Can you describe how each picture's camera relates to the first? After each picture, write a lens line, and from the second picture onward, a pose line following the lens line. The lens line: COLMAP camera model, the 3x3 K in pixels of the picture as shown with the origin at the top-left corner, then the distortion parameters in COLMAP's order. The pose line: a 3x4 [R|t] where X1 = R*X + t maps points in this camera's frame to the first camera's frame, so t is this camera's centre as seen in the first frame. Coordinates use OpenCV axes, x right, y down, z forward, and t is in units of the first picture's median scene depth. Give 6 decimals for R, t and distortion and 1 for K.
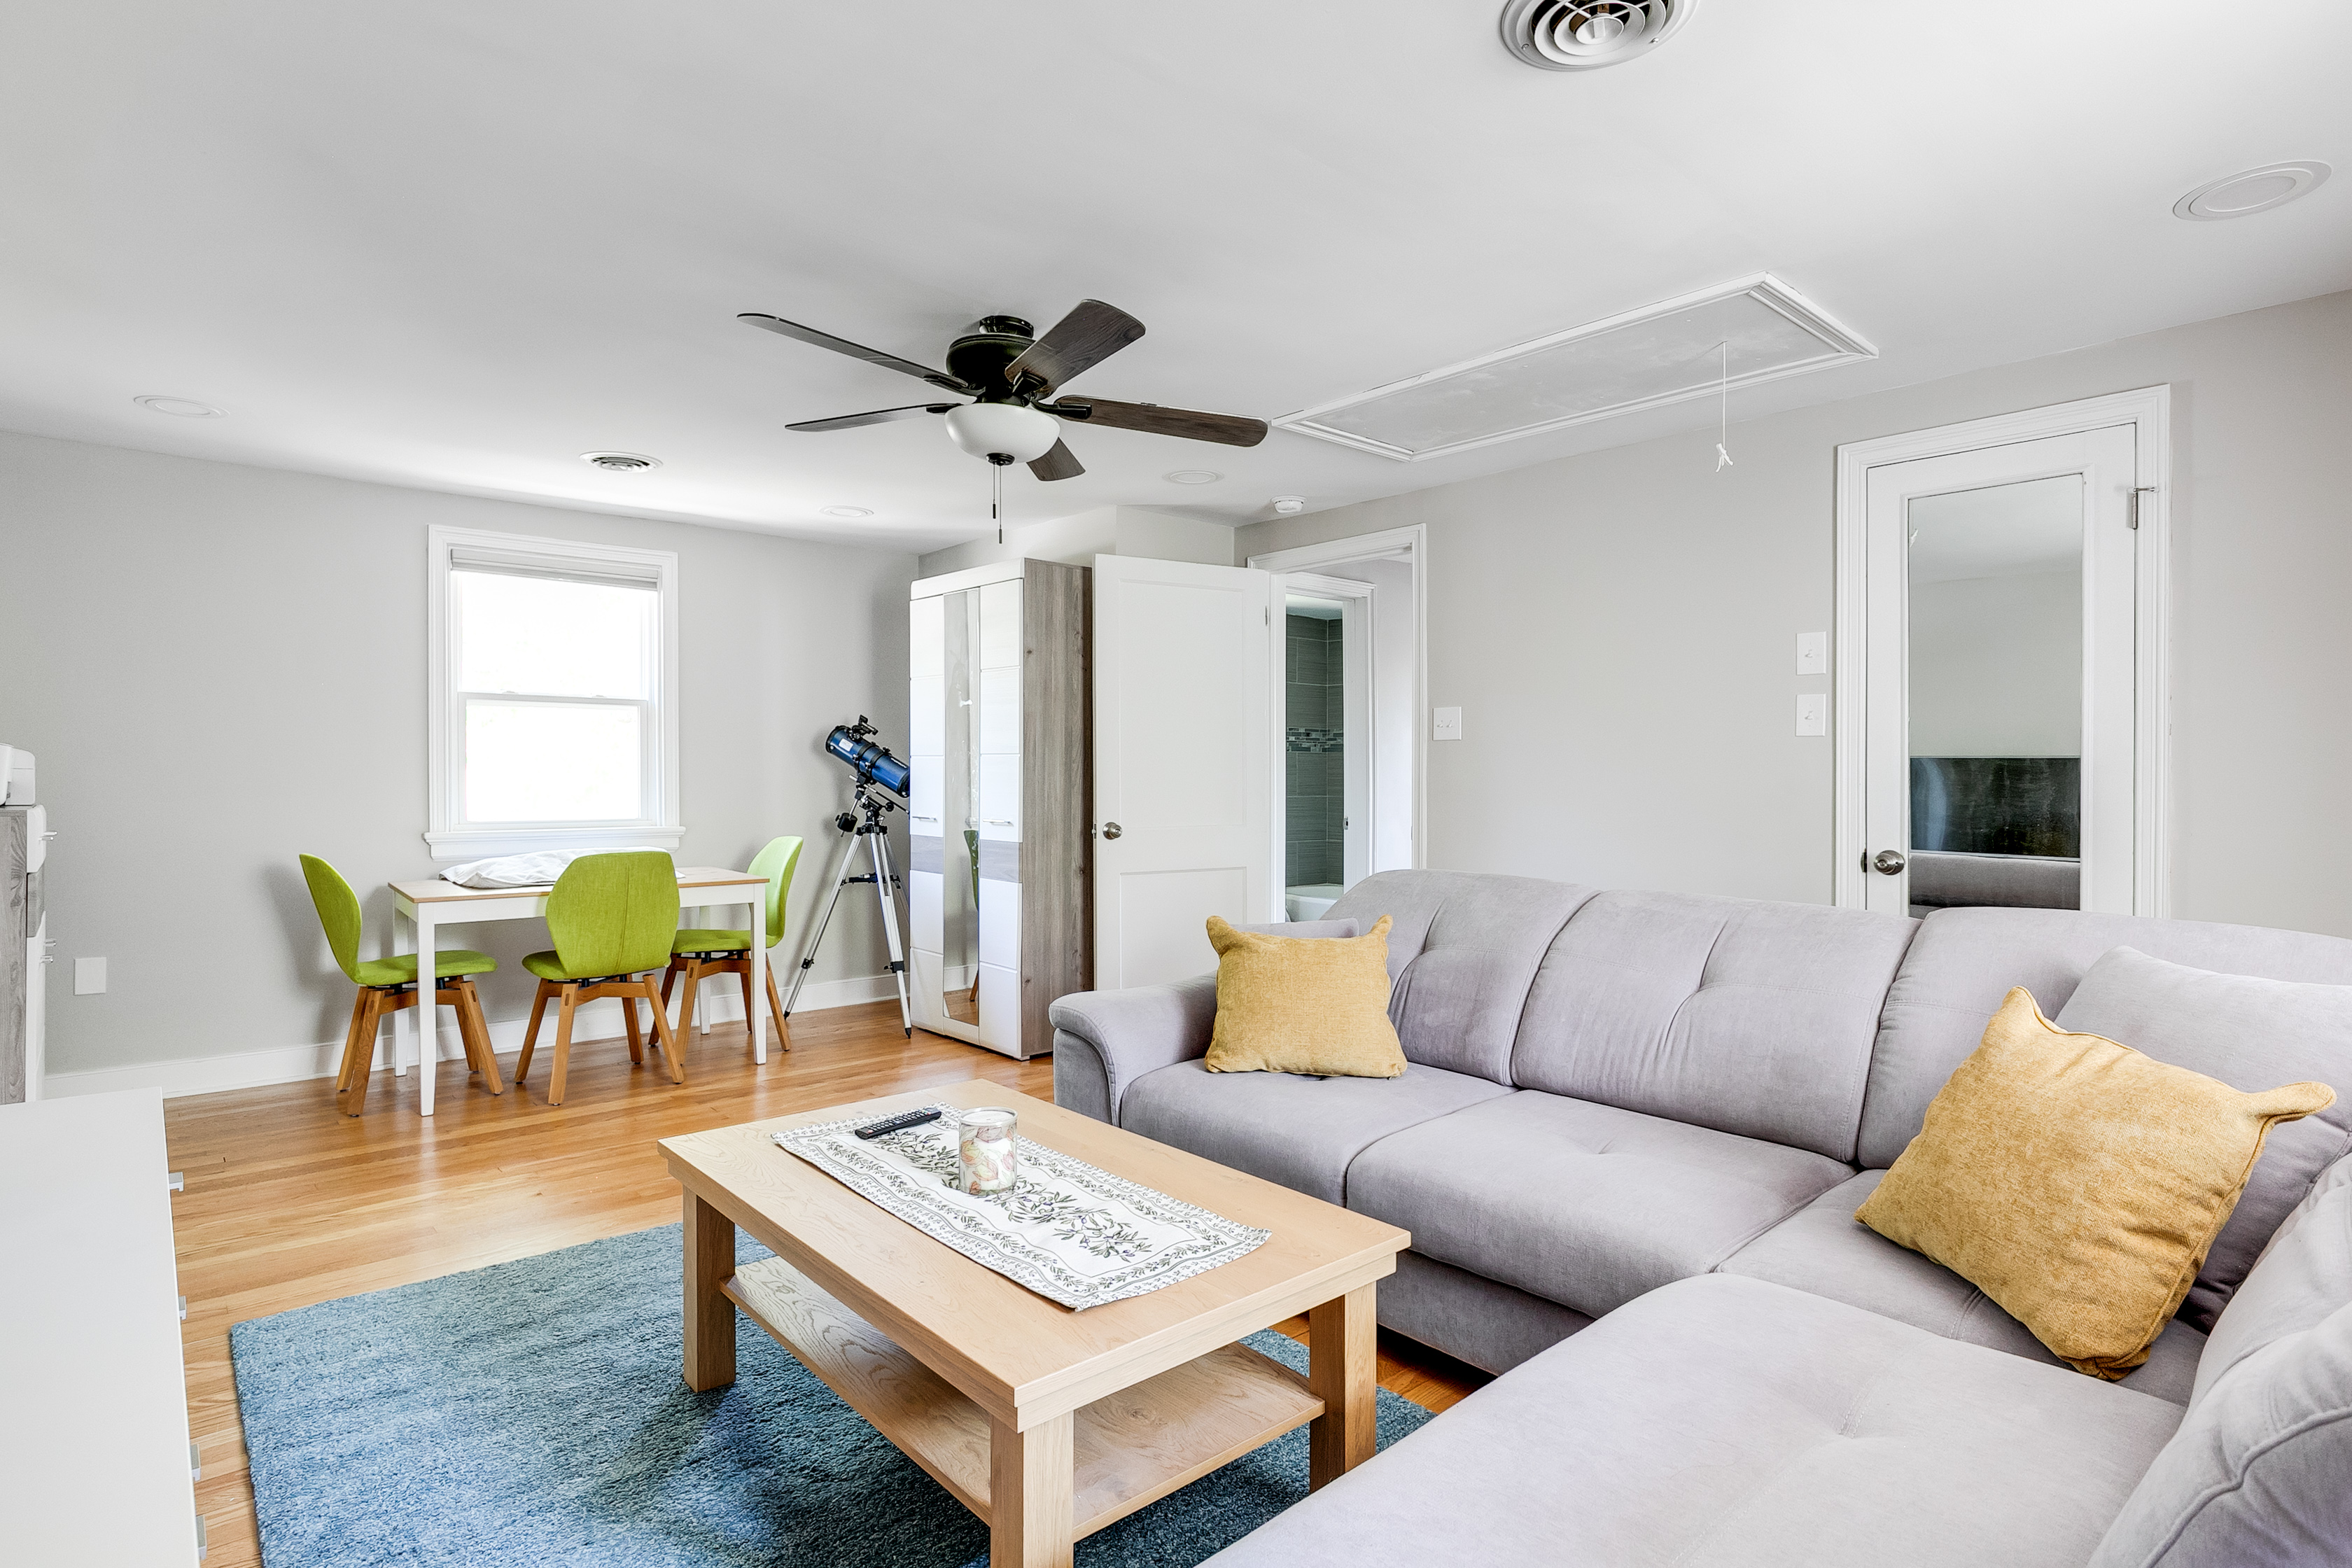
lens RADIAL K [[1192.4, 0, 1181.0], [0, 1192.4, 784.6], [0, 0, 1]] dist [0.003995, 0.000303]
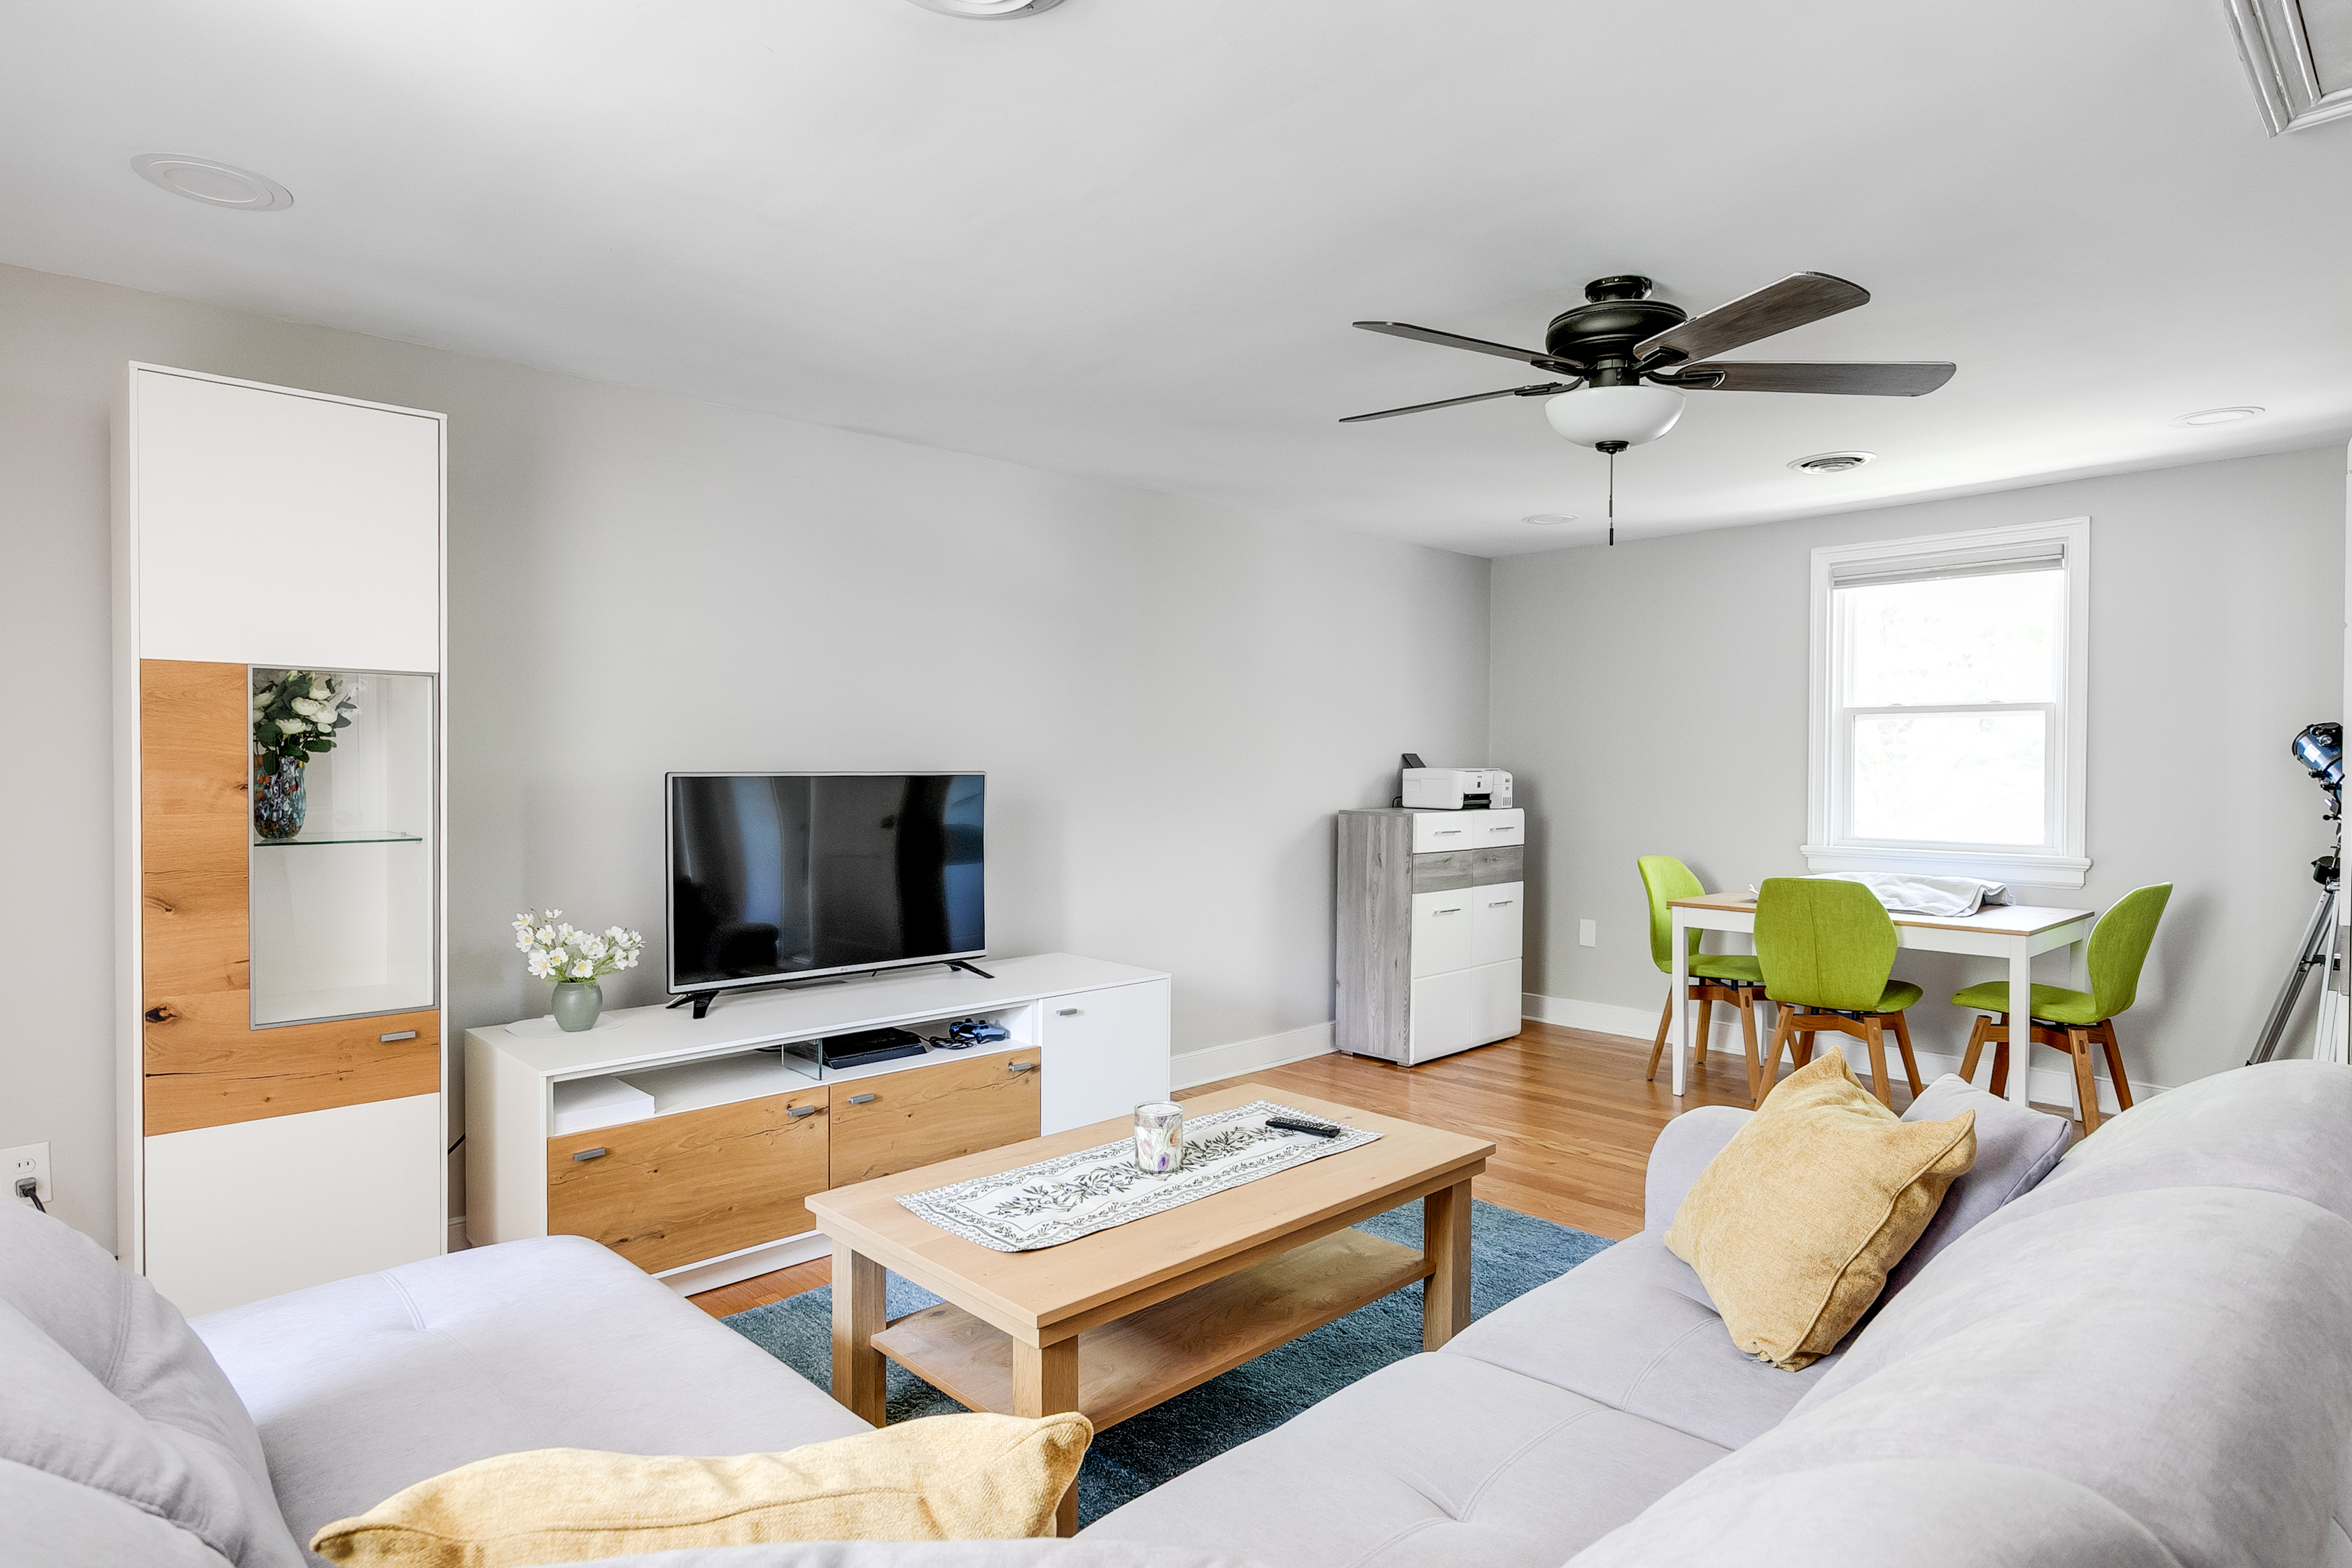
lens RADIAL K [[1299.6, 0, 1210.5], [0, 1299.6, 772.2], [0, 0, 1]] dist [0.000881, 0.000186]
pose [[0.057633, 0.005080, -0.998325, 0.531797], [-0.006798, 0.999966, 0.004696, -0.028663], [0.998315, 0.006516, 0.057665, 0.461060]]
